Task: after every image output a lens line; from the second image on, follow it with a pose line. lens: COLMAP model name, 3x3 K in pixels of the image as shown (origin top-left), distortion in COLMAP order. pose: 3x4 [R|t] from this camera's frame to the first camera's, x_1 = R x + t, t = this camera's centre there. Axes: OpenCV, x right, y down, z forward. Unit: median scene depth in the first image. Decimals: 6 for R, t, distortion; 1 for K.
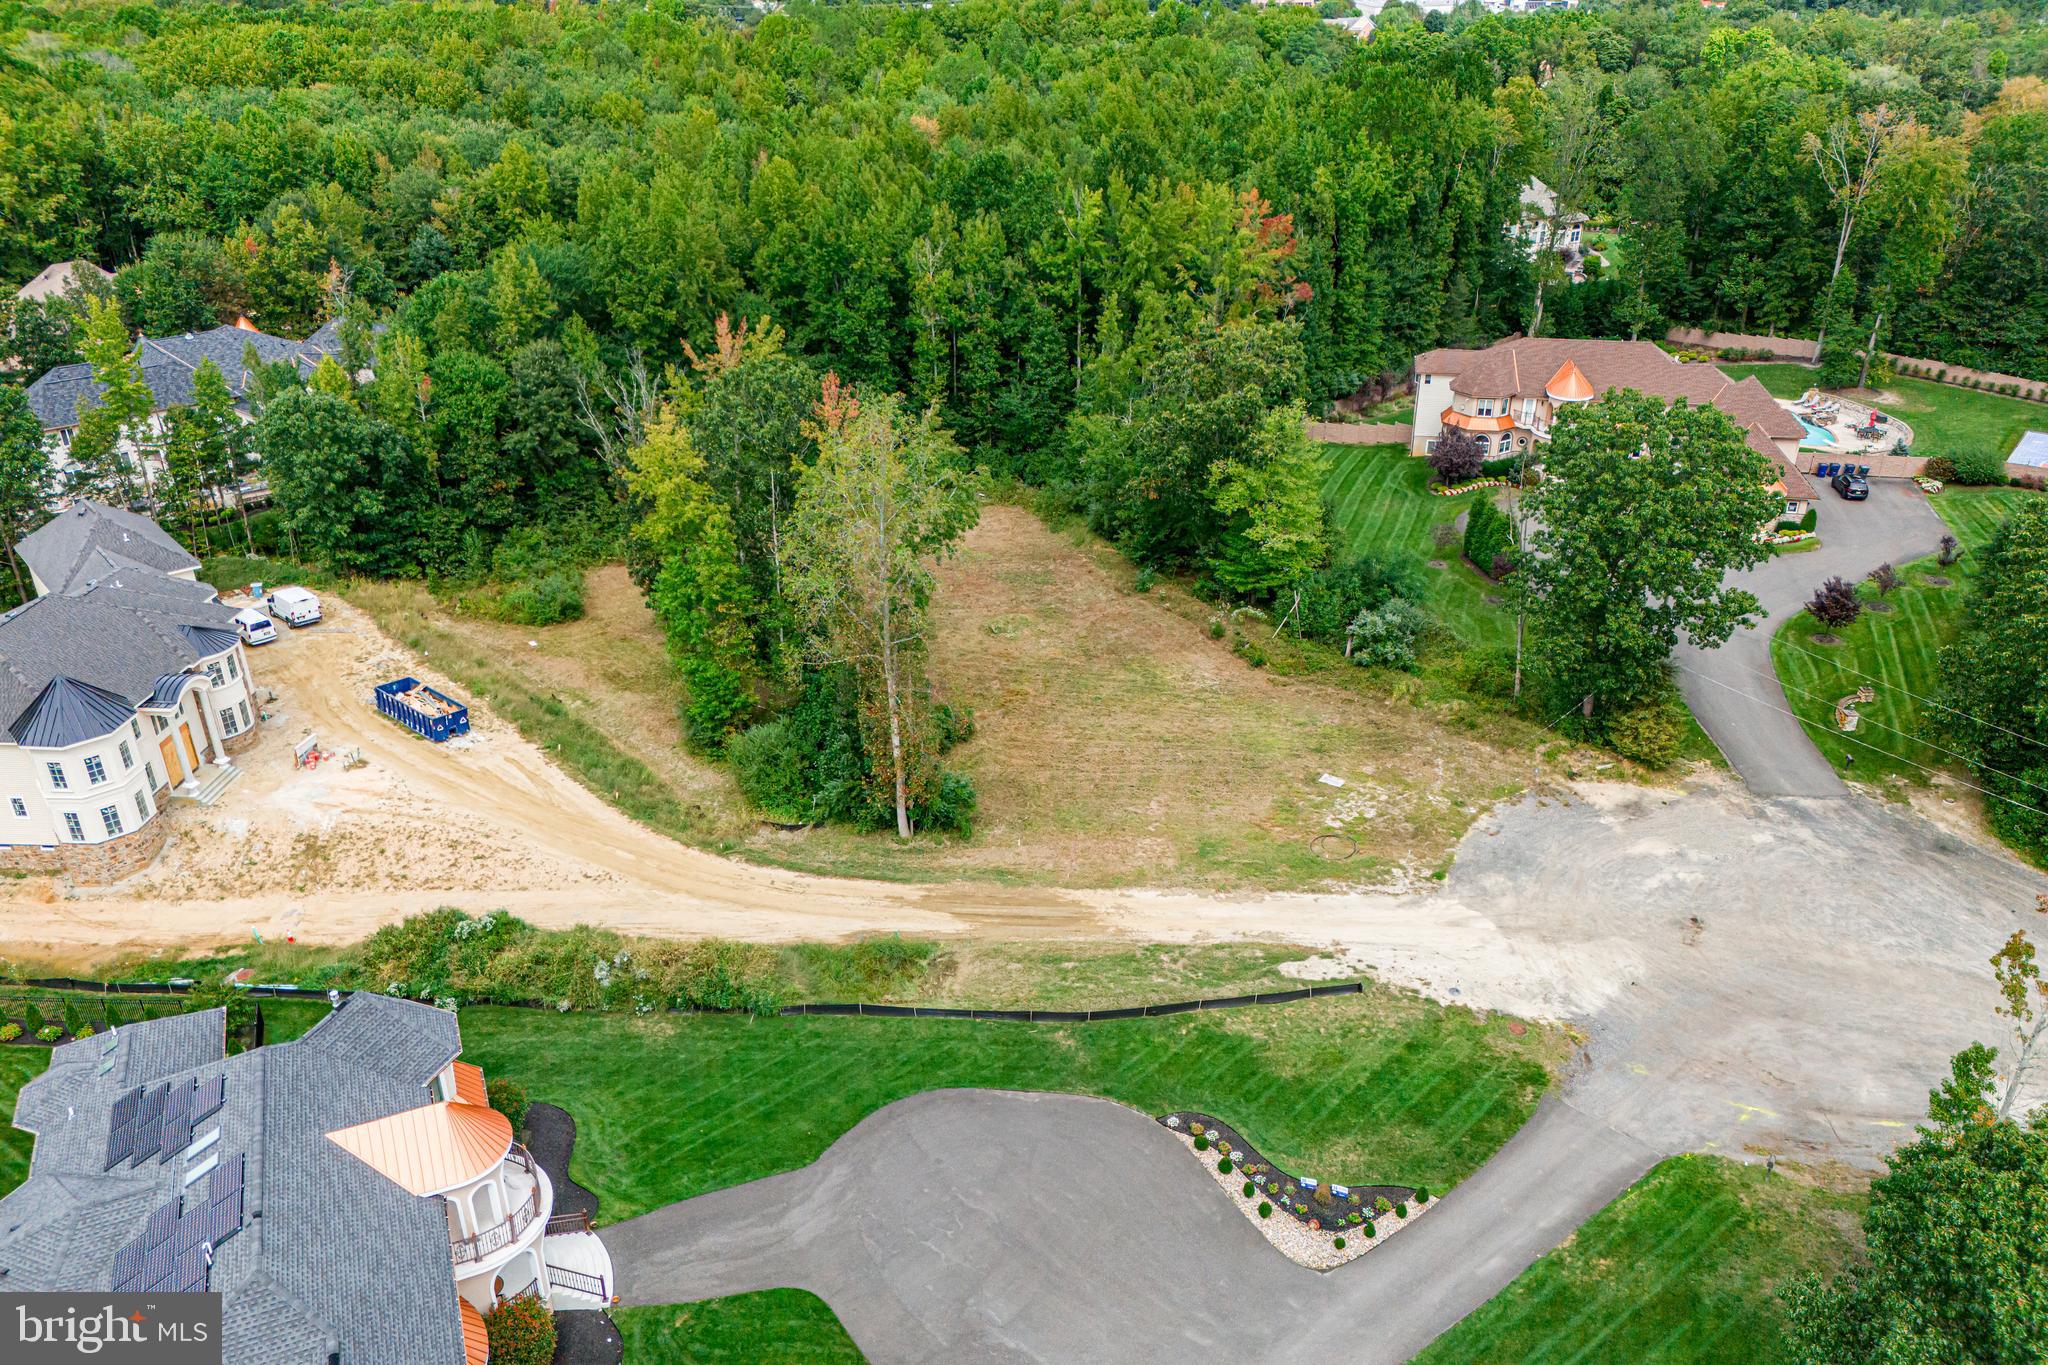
lens RADIAL K [[1501.2, 0, 1024.0], [0, 1501.2, 682.5], [0, 0, 1]] dist [0.075104, -0.073863]
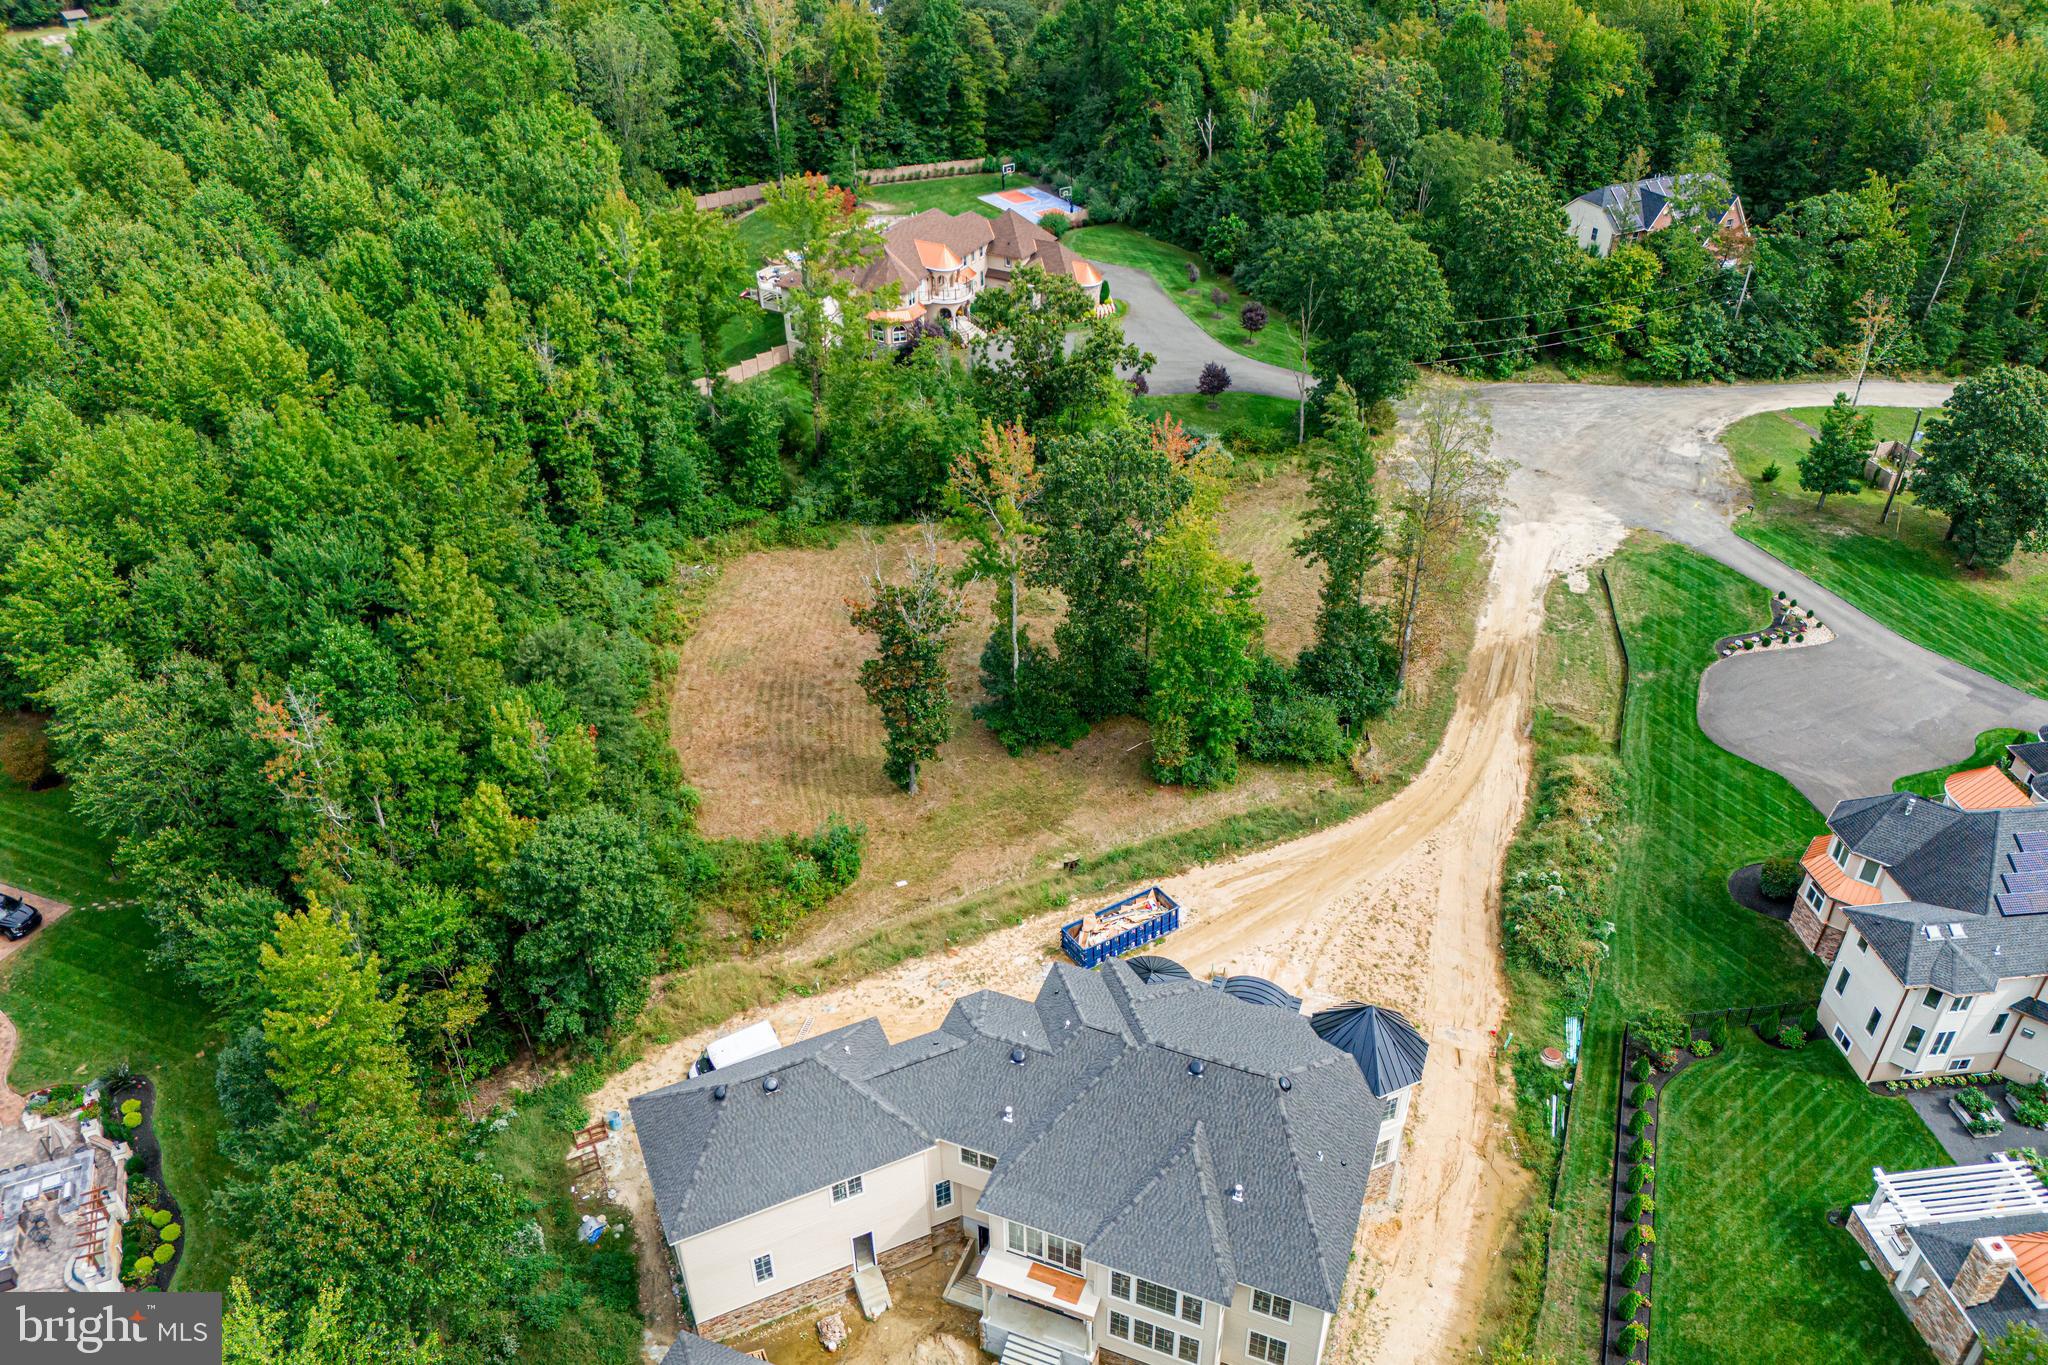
lens RADIAL K [[1501.2, 0, 1024.0], [0, 1501.2, 682.5], [0, 0, 1]] dist [0.075104, -0.073863]
pose [[0.306479, -0.533643, 0.788223, -1.140028], [0.433776, 0.815391, 0.383374, -0.520409], [-0.847295, 0.224416, 0.481382, 0.617339]]
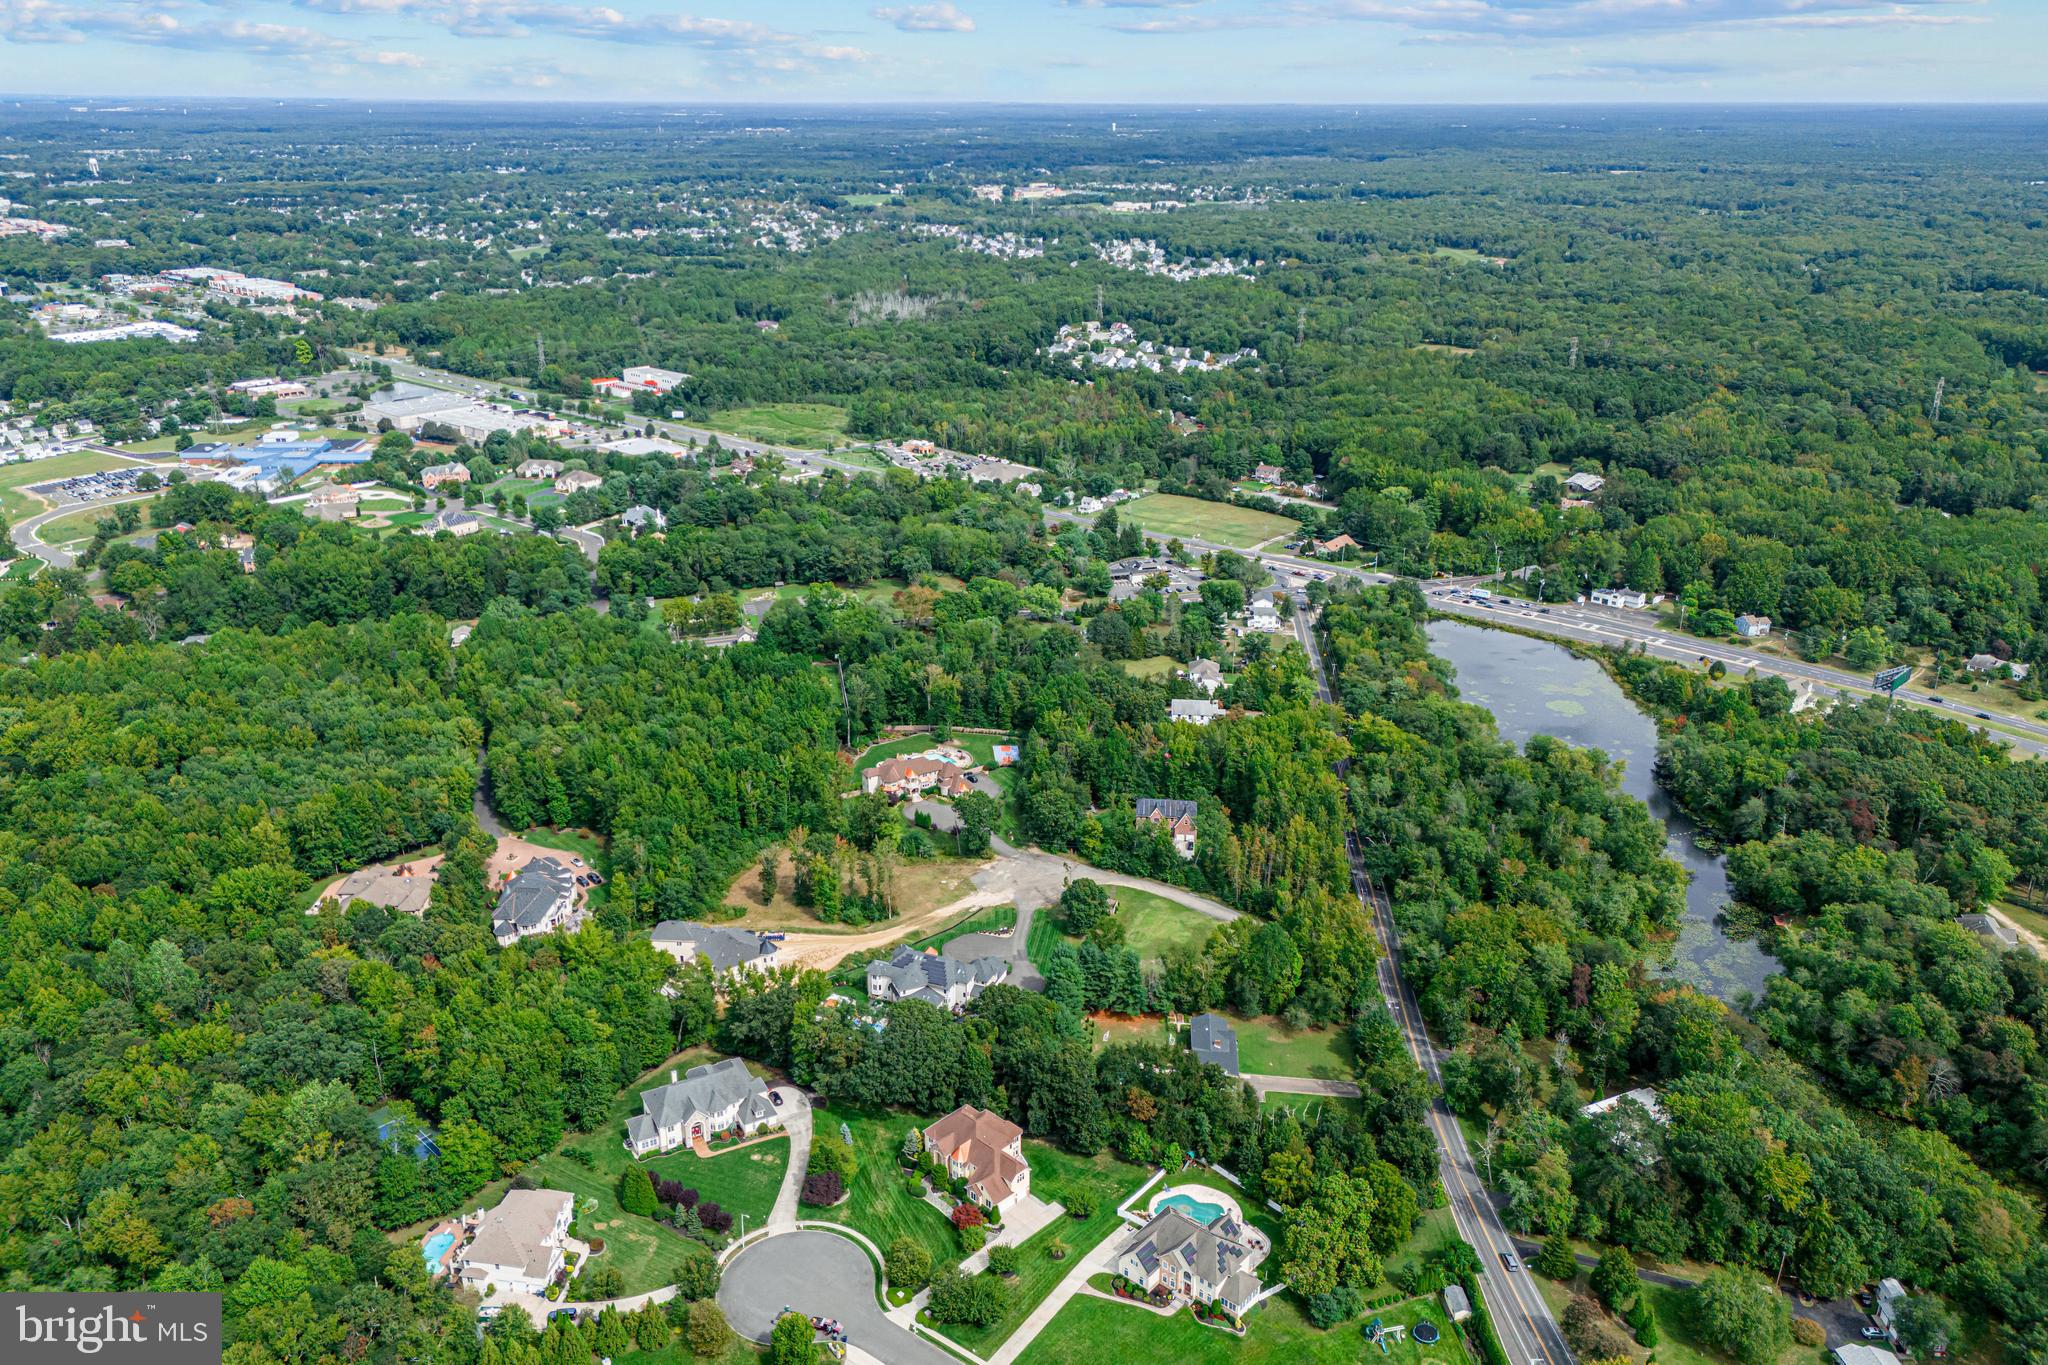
lens RADIAL K [[1501.2, 0, 1024.0], [0, 1501.2, 682.5], [0, 0, 1]] dist [0.075104, -0.073863]
pose [[0.723704, -0.239196, 0.647331, -2.697054], [0.301256, 0.953417, 0.015499, -0.566738], [-0.620884, 0.183796, 0.762052, -3.107843]]
